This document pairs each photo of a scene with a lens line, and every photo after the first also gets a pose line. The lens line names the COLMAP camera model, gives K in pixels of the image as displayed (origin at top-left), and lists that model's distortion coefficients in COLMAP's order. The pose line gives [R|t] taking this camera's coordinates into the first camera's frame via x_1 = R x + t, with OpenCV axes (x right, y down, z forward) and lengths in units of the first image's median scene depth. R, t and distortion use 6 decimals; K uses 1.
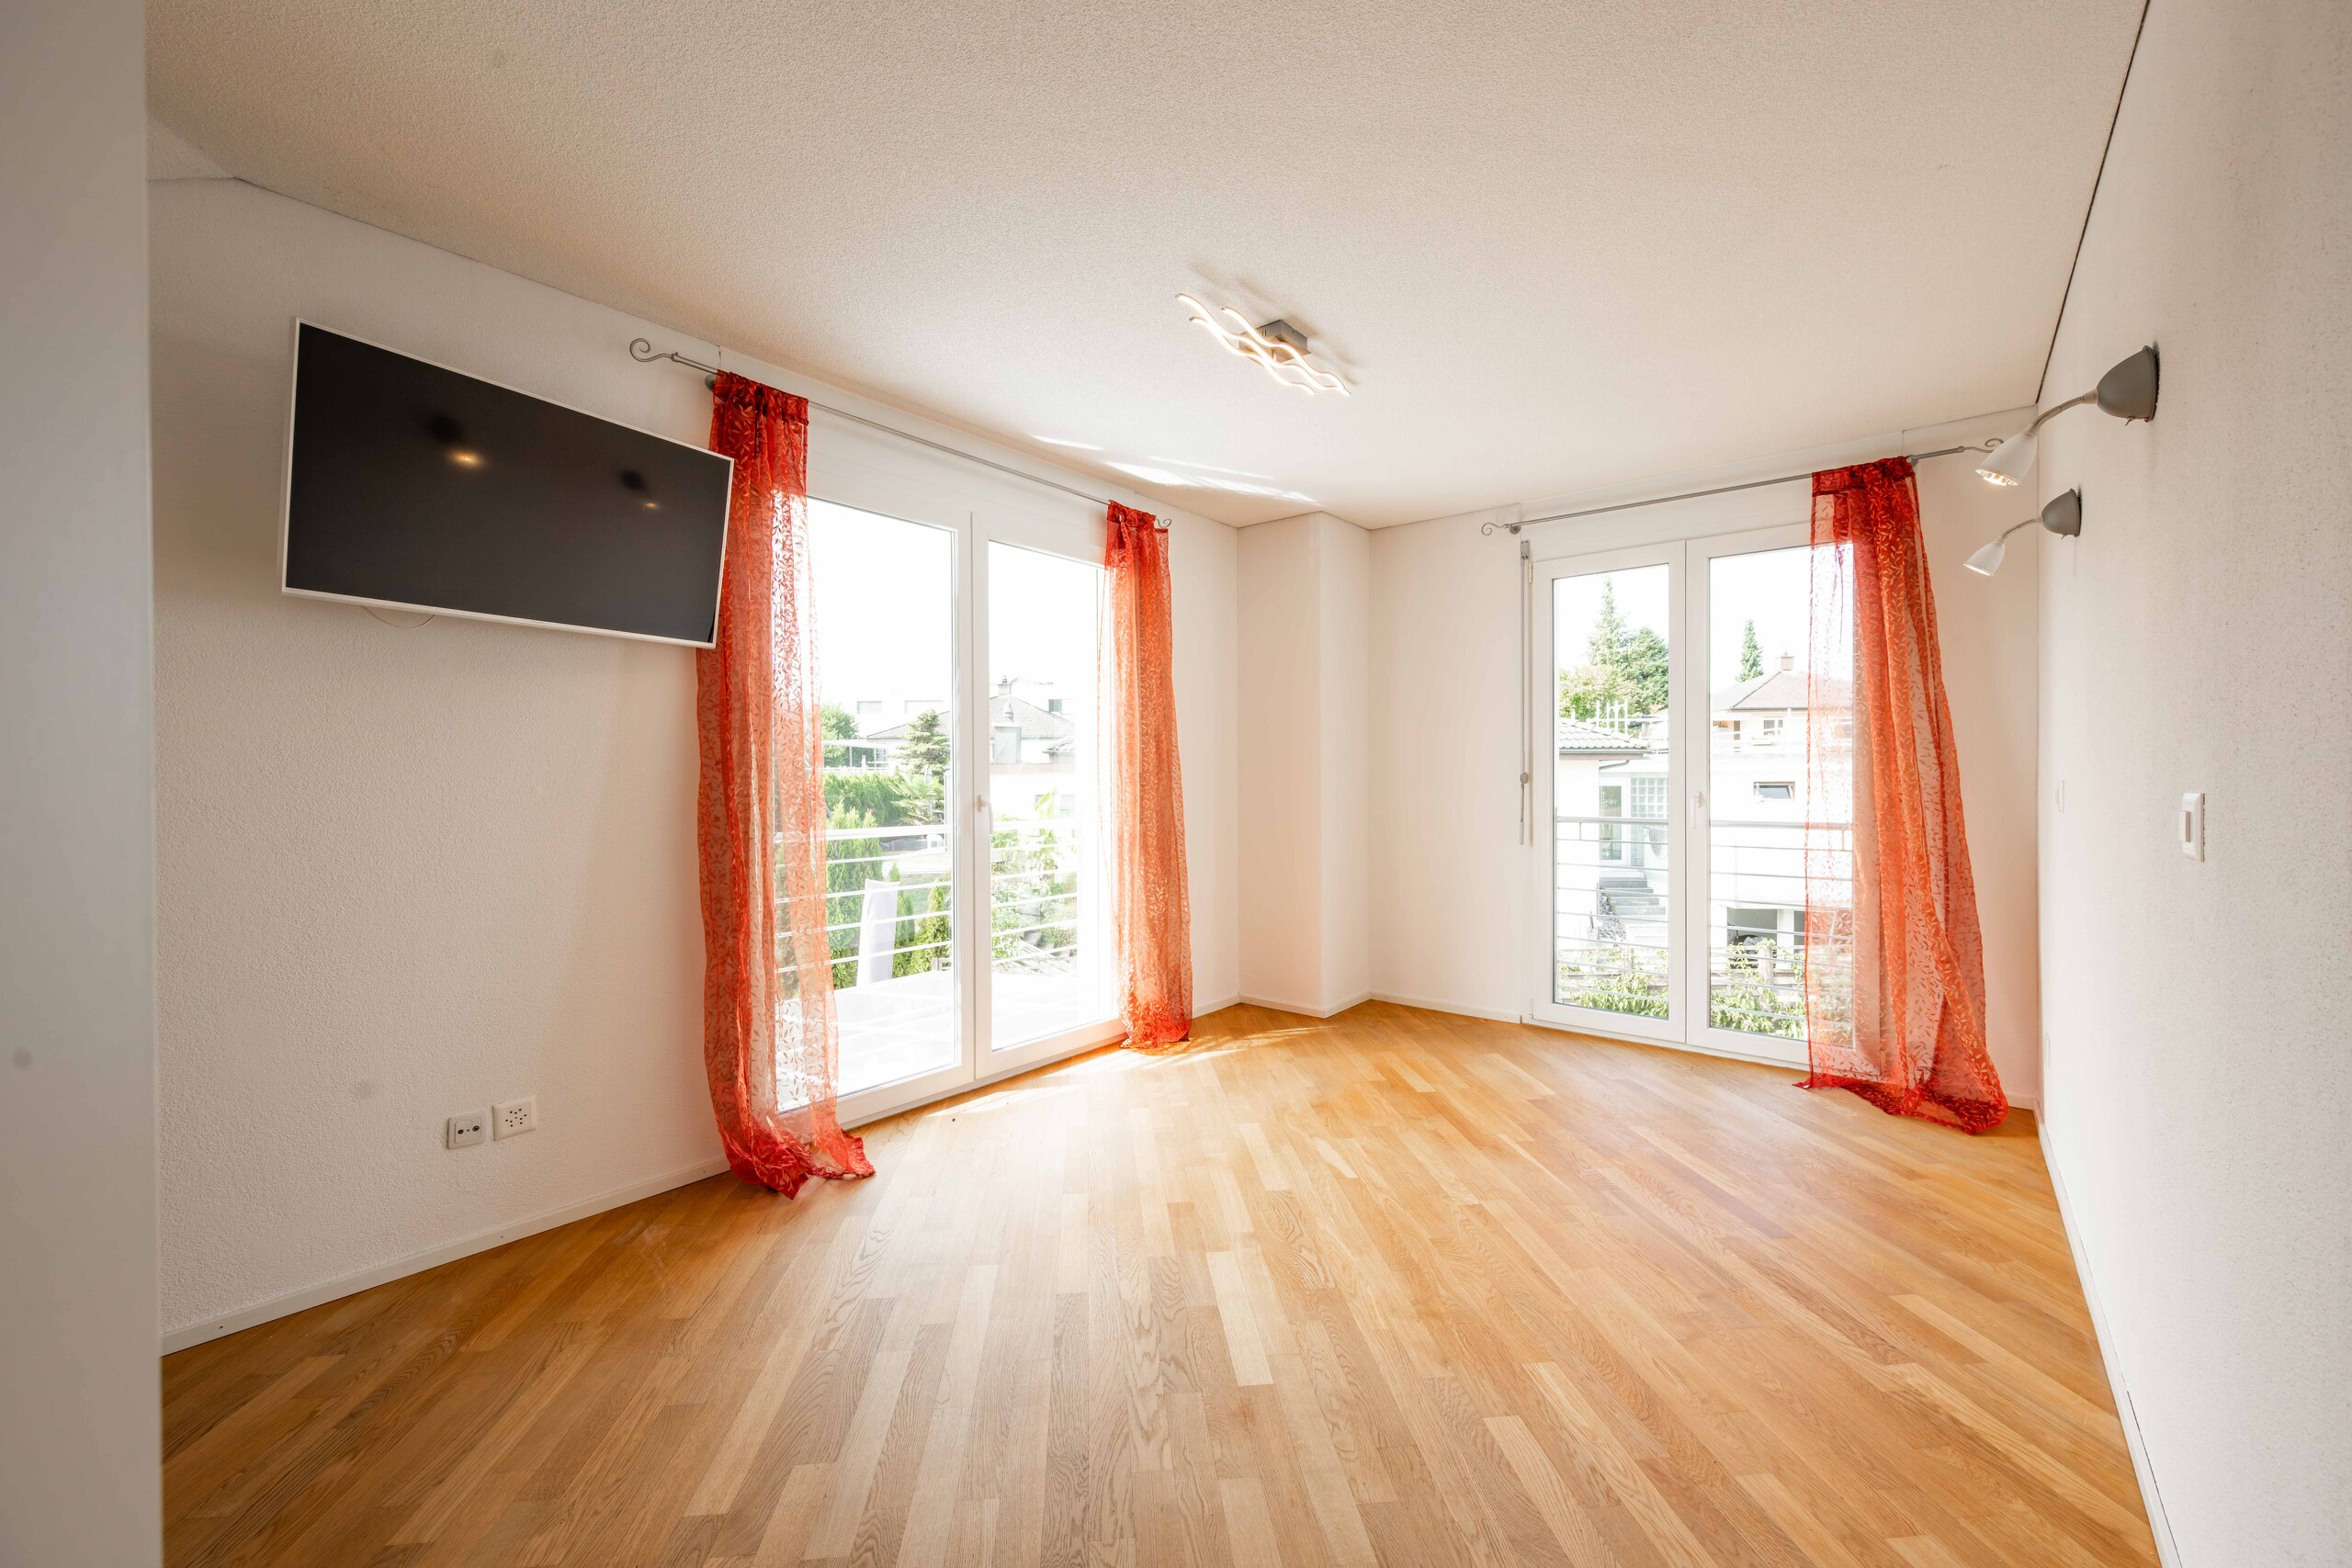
lens RADIAL K [[917.2, 0, 1176.1], [0, 917.2, 782.0], [0, 0, 1]] dist [0.001882, 0.000086]
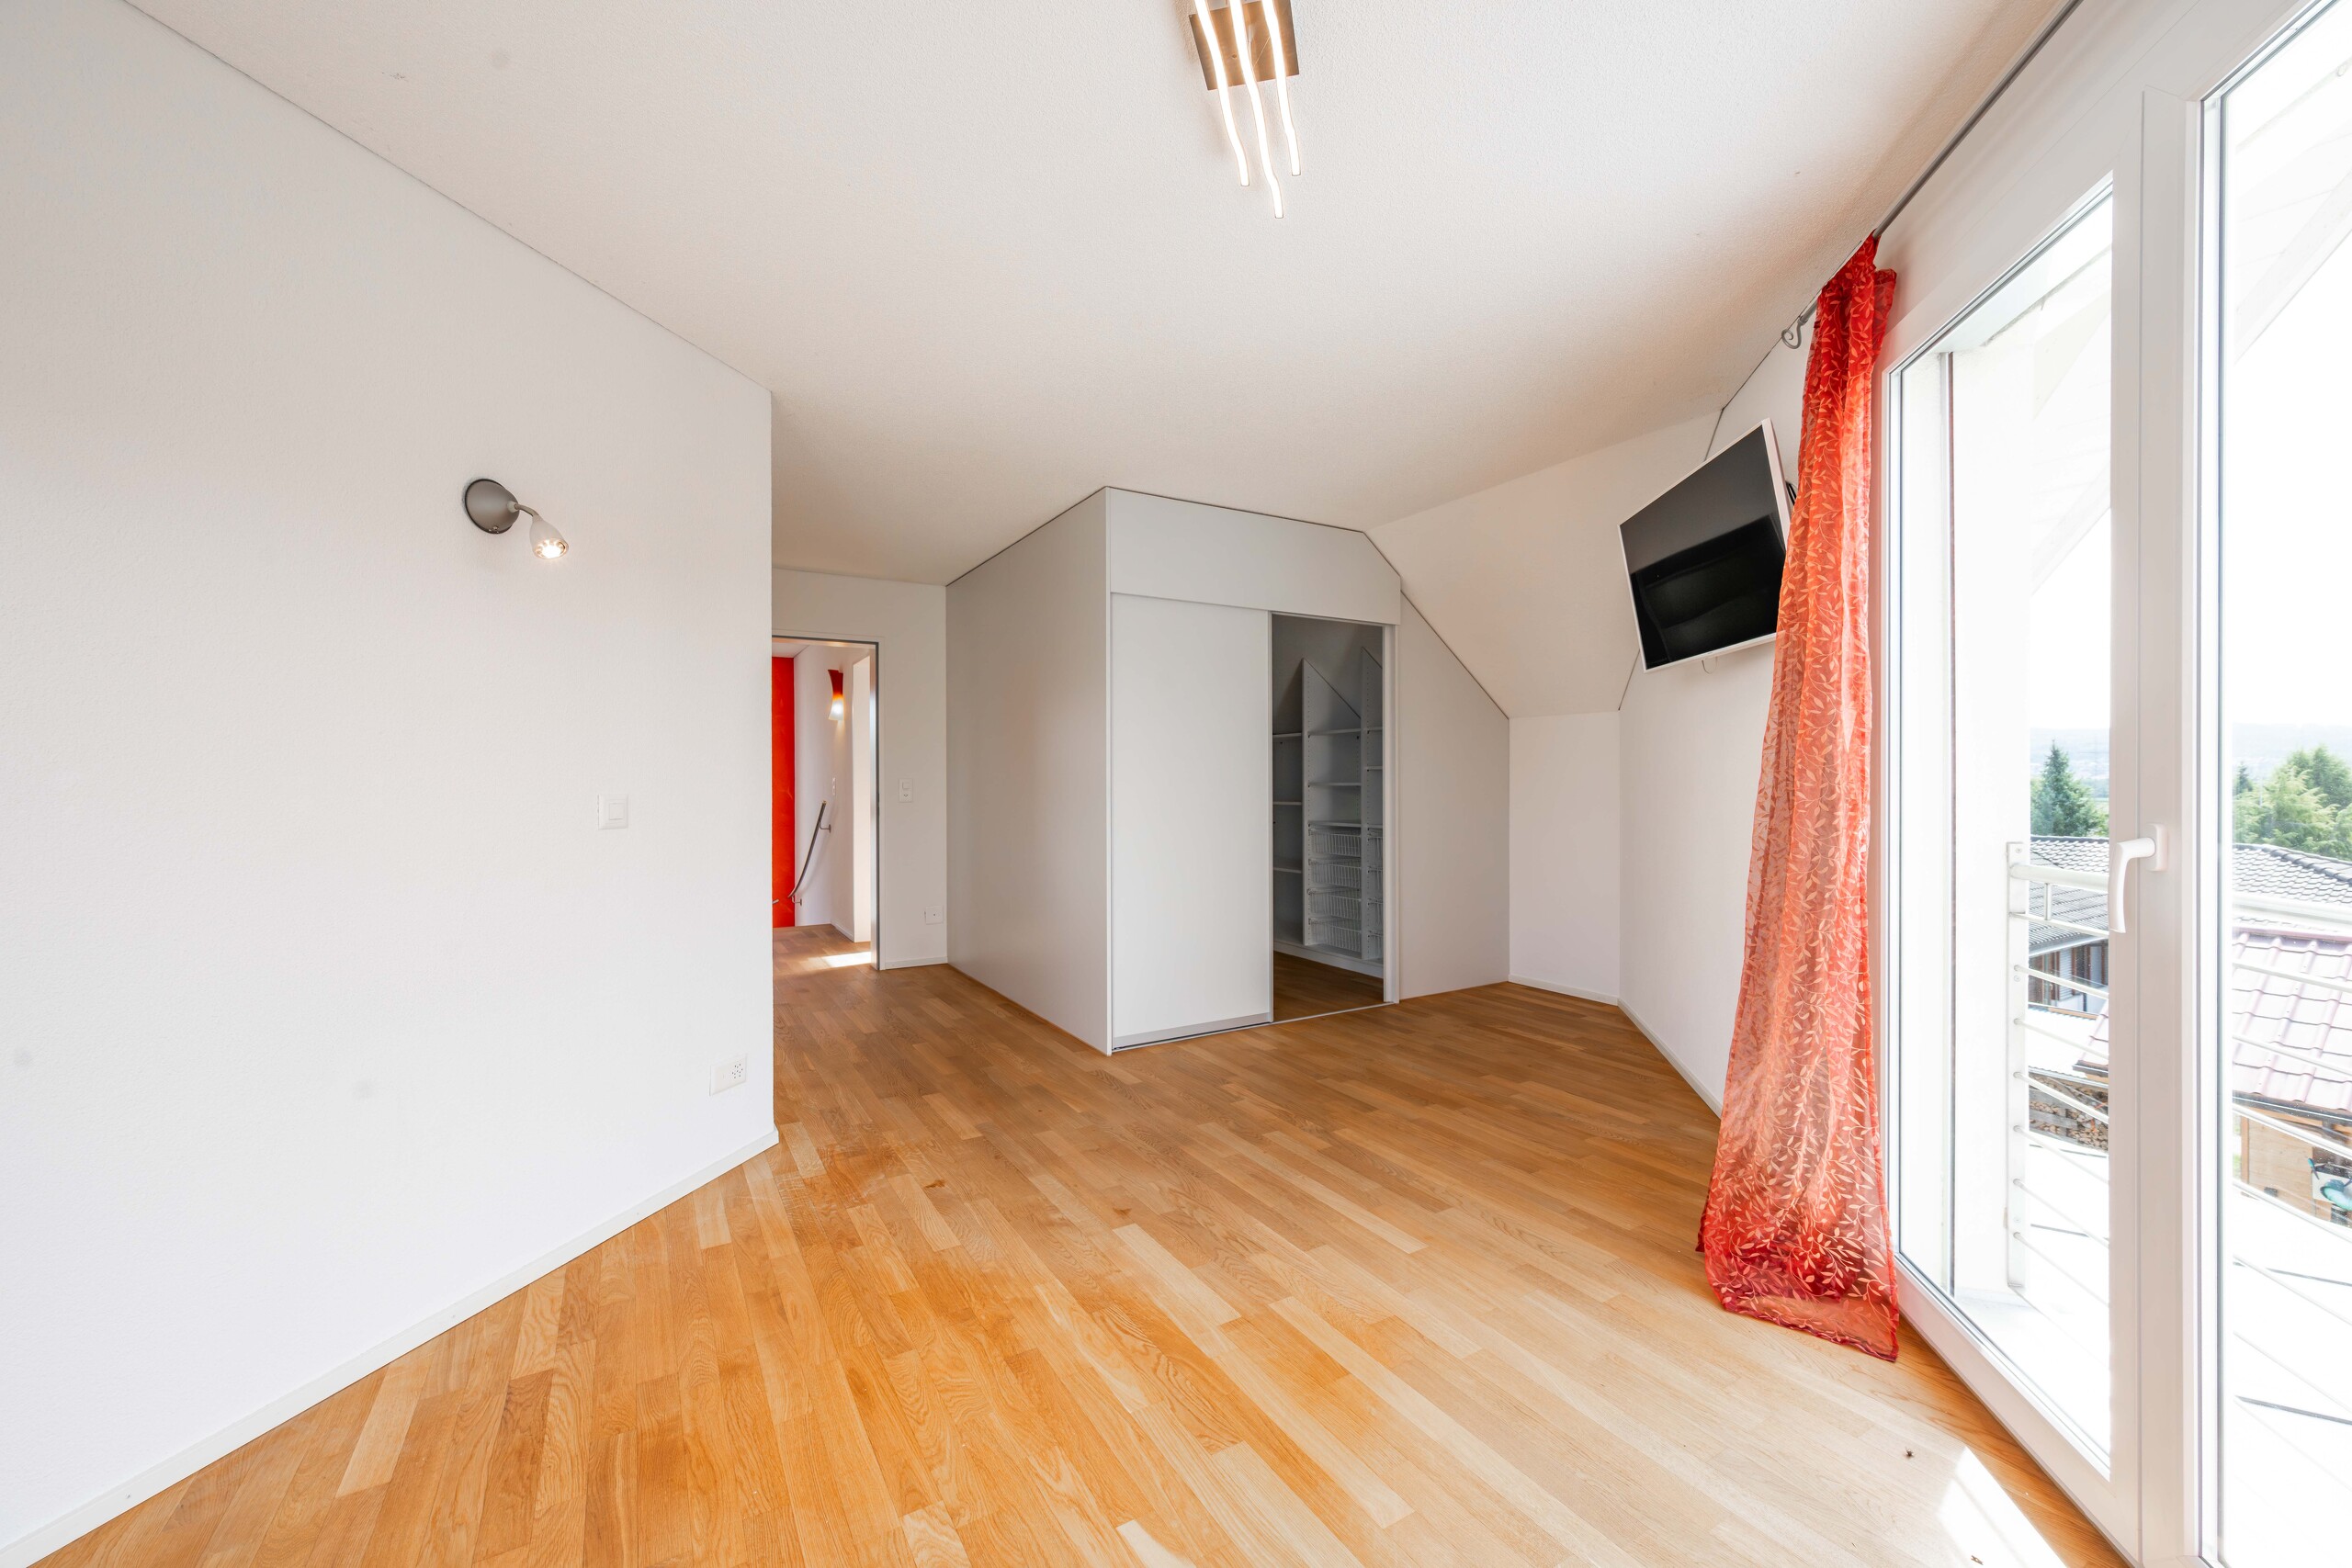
lens RADIAL K [[917.2, 0, 1175.7], [0, 917.2, 784.1], [0, 0, 1]] dist [0.001882, 0.000086]
pose [[-0.905435, 0.008416, -0.424401, 0.494334], [0.005632, 0.999954, 0.007814, -0.010277], [0.424447, 0.004685, -0.905441, 1.893461]]
